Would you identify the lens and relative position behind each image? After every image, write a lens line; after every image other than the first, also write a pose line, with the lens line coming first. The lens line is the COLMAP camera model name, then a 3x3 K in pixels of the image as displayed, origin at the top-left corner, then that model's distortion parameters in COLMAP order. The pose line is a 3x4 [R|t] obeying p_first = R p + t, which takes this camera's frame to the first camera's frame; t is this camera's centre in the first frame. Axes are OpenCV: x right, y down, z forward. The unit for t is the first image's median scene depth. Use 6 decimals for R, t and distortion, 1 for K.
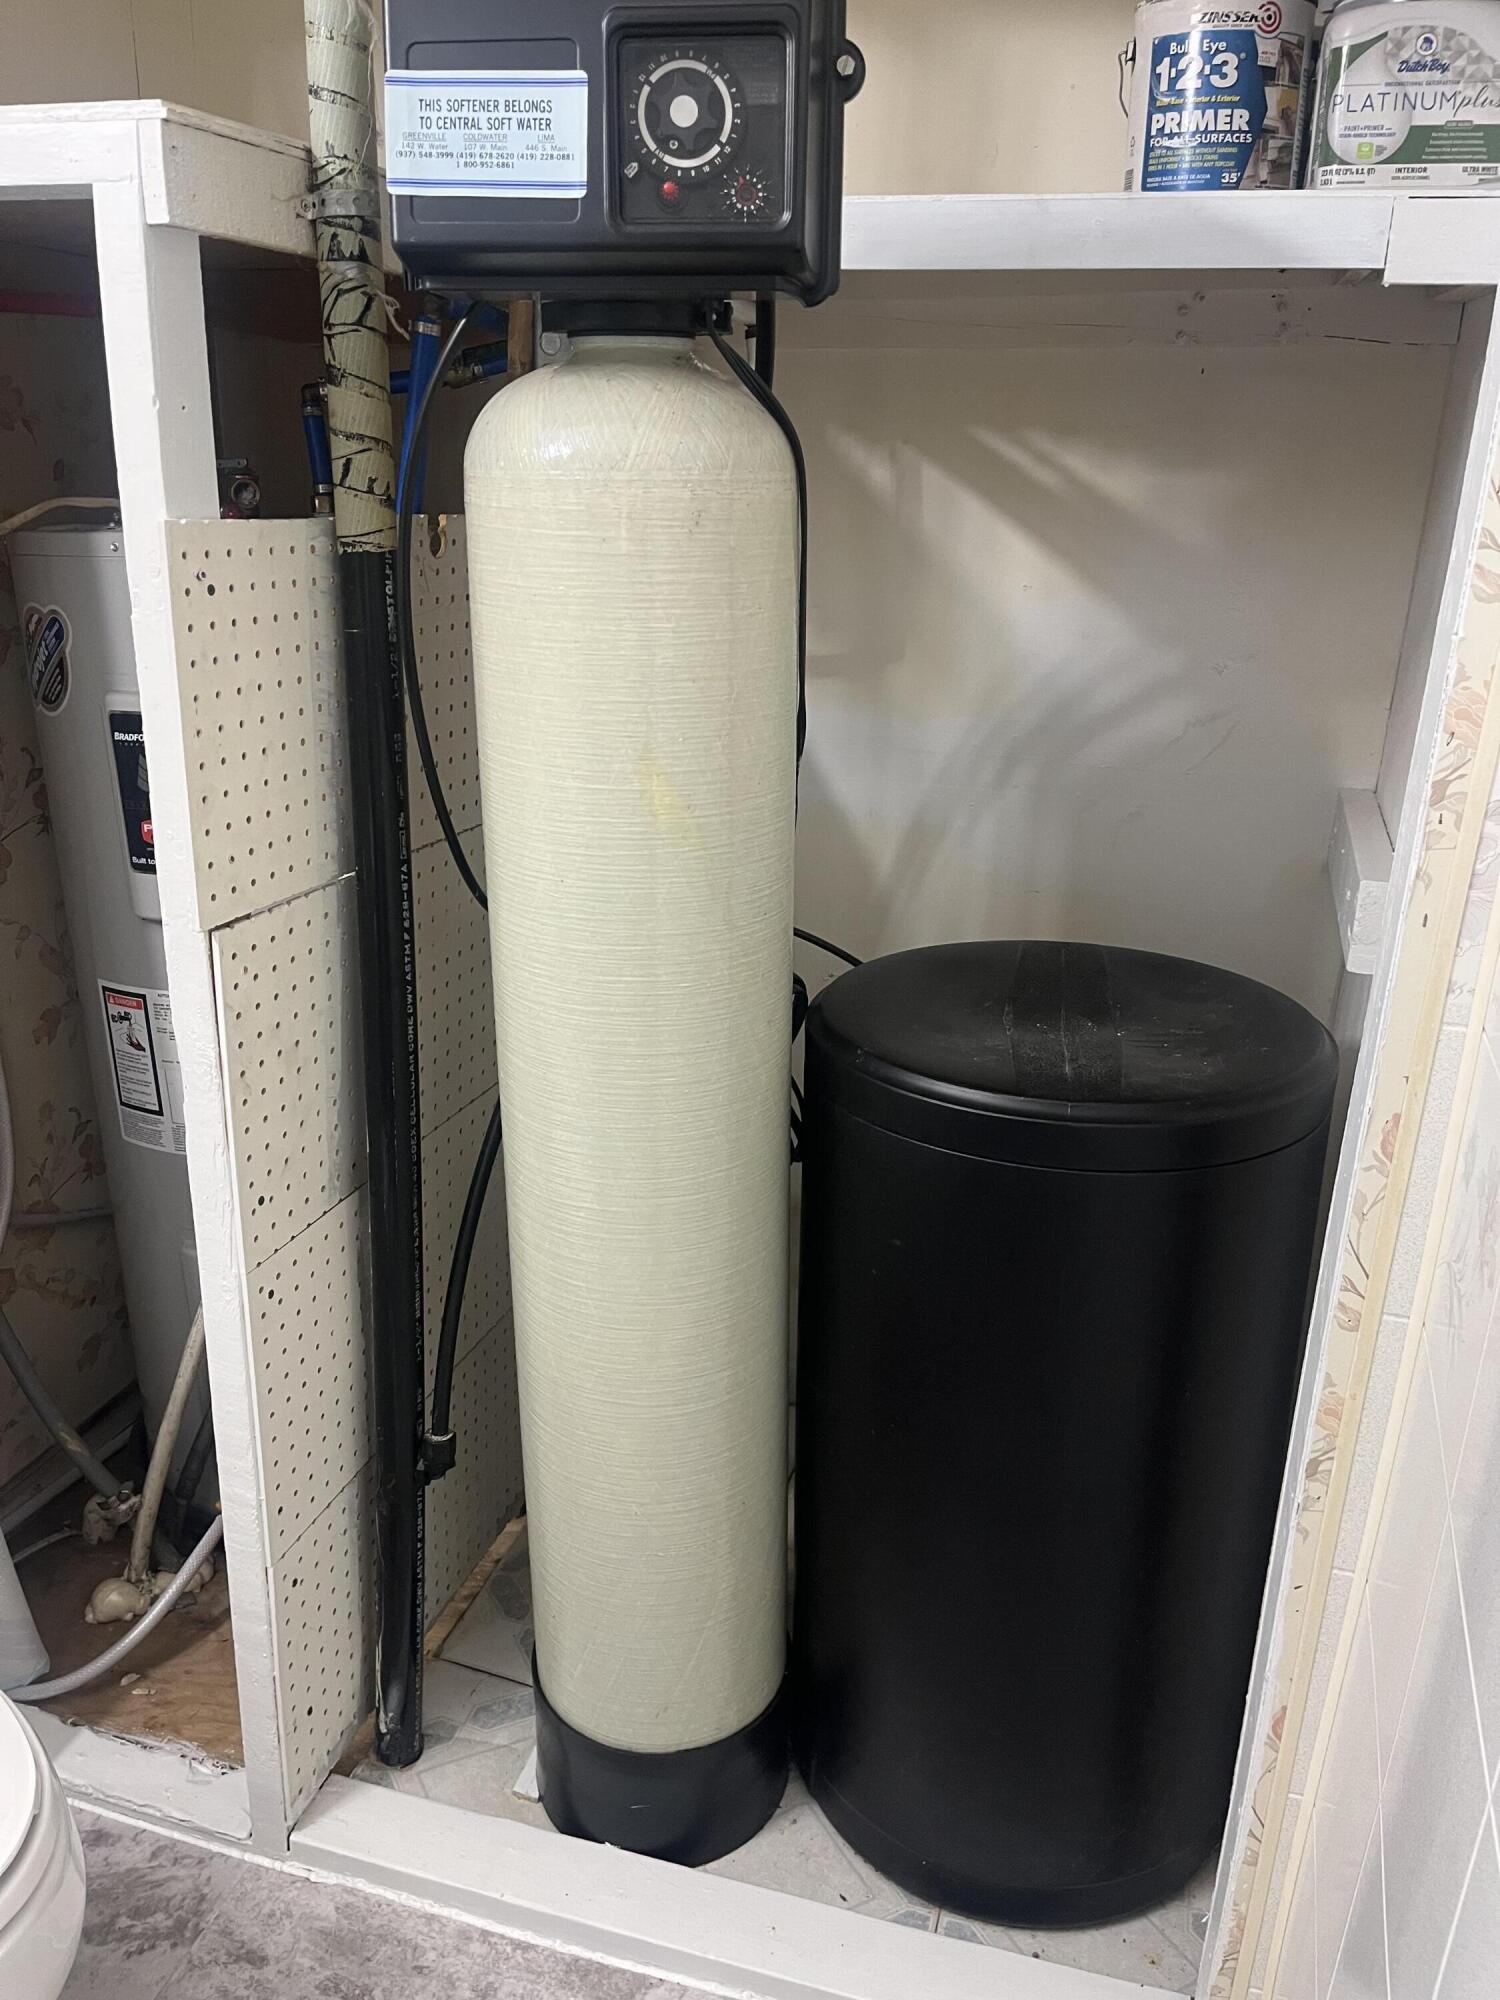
lens RADIAL K [[1526.2, 0, 749.6], [0, 1526.2, 1004.5], [0, 0, 1]] dist [0.061971, -0.080900]
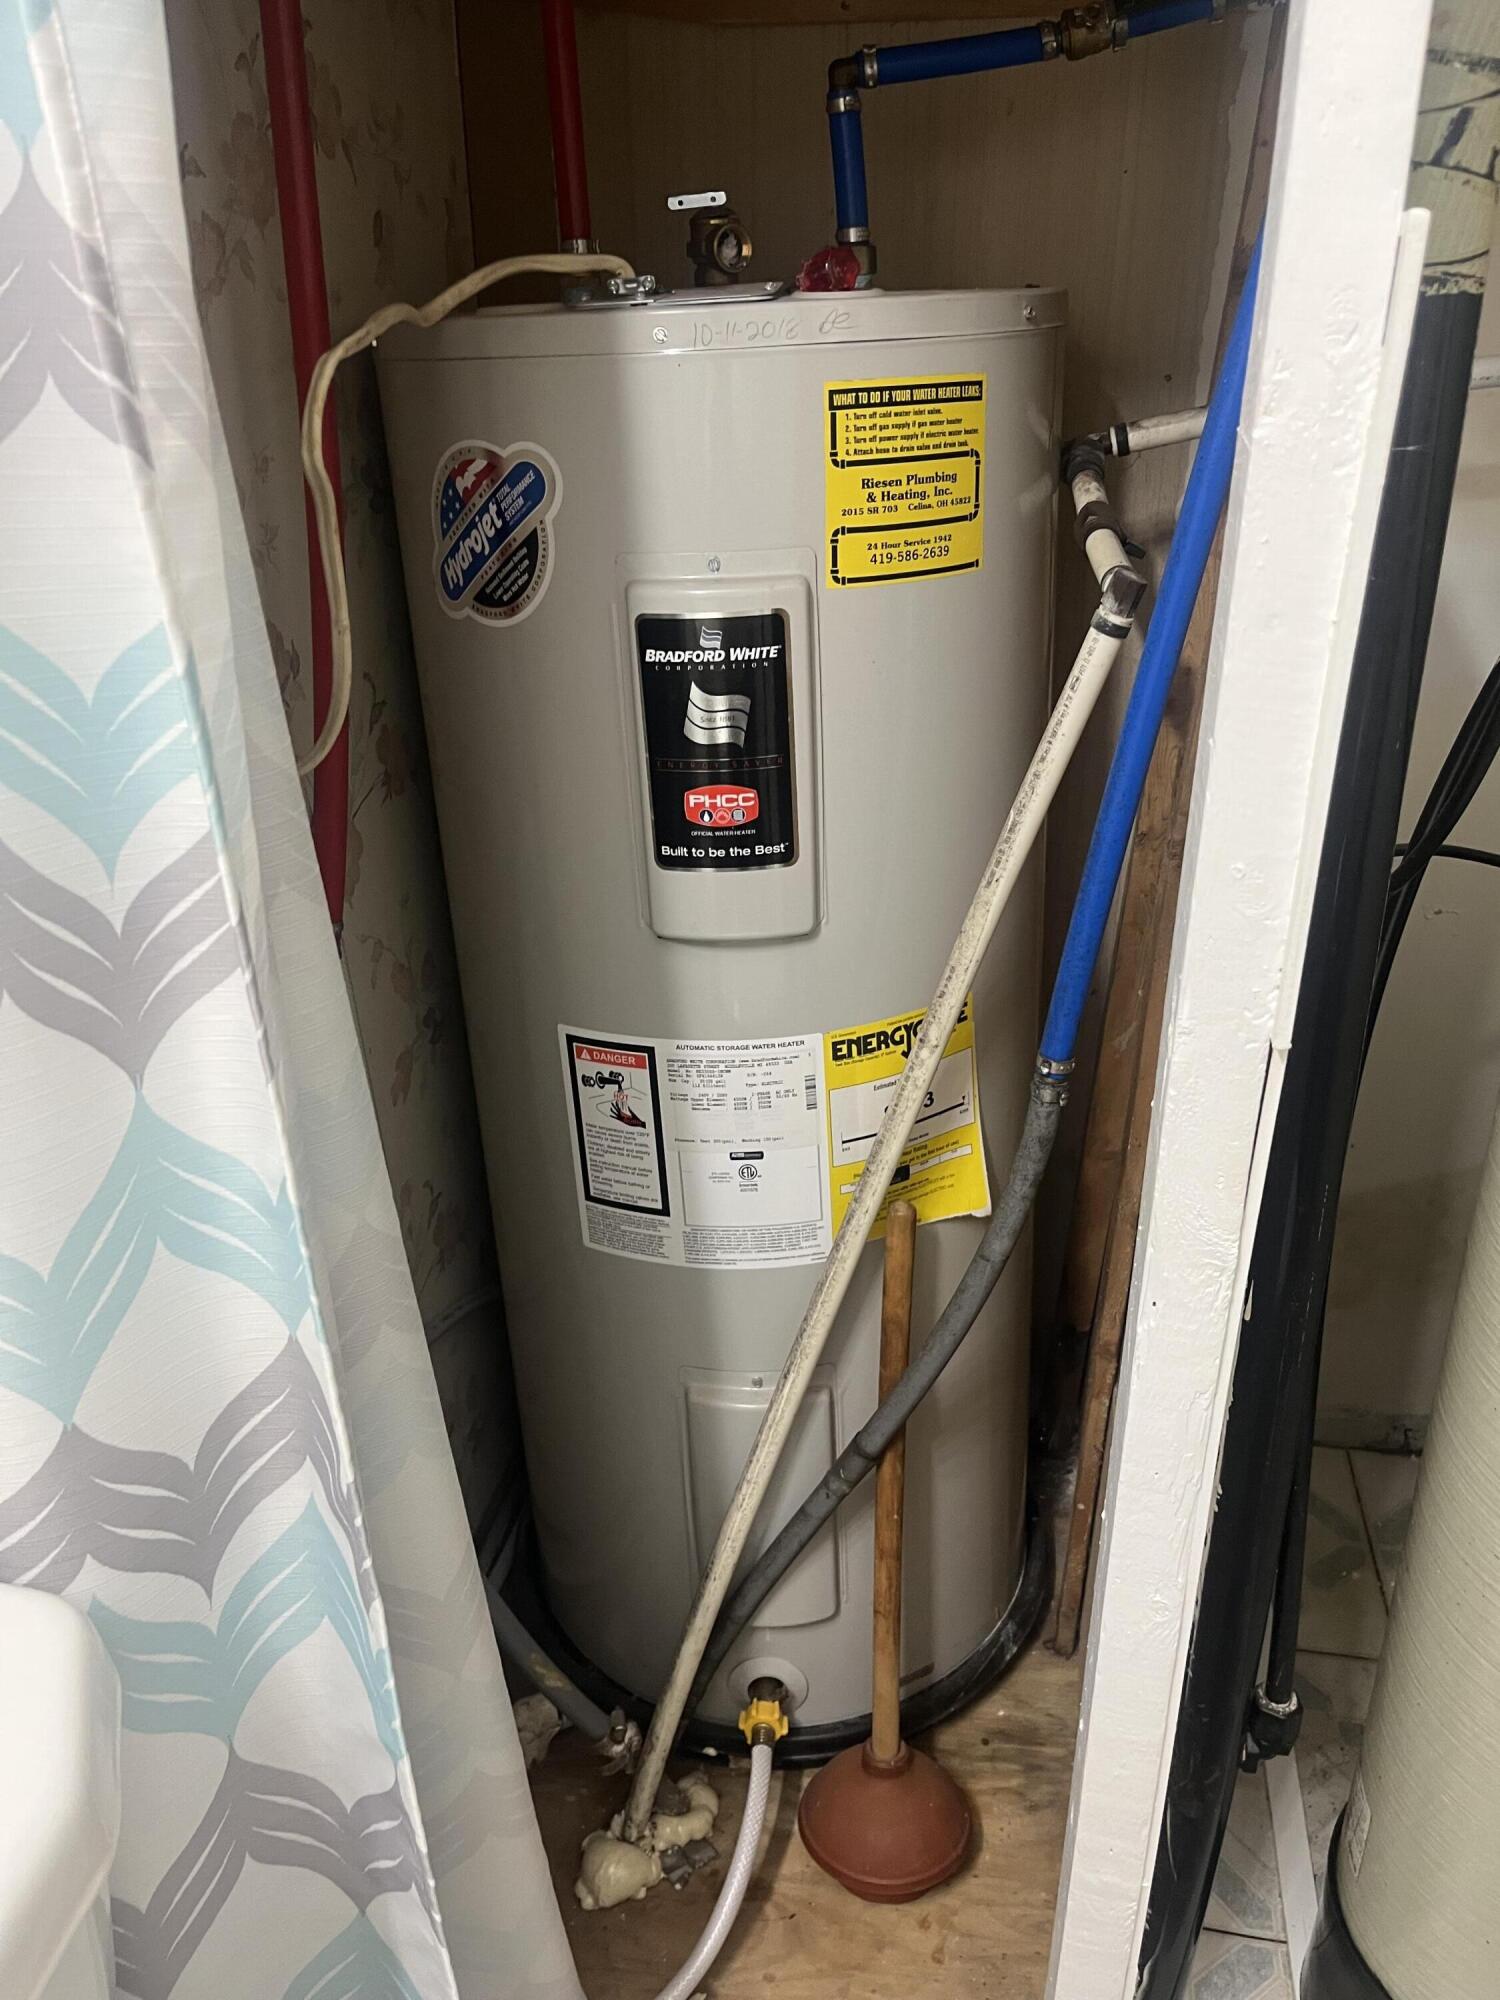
lens RADIAL K [[1526.2, 0, 749.6], [0, 1526.2, 1004.5], [0, 0, 1]] dist [0.061971, -0.080900]
pose [[0.992238, -0.079187, 0.095881, -0.412987], [0.068776, 0.991834, 0.107406, -0.092148], [-0.103603, -0.099978, 0.989581, 0.346992]]
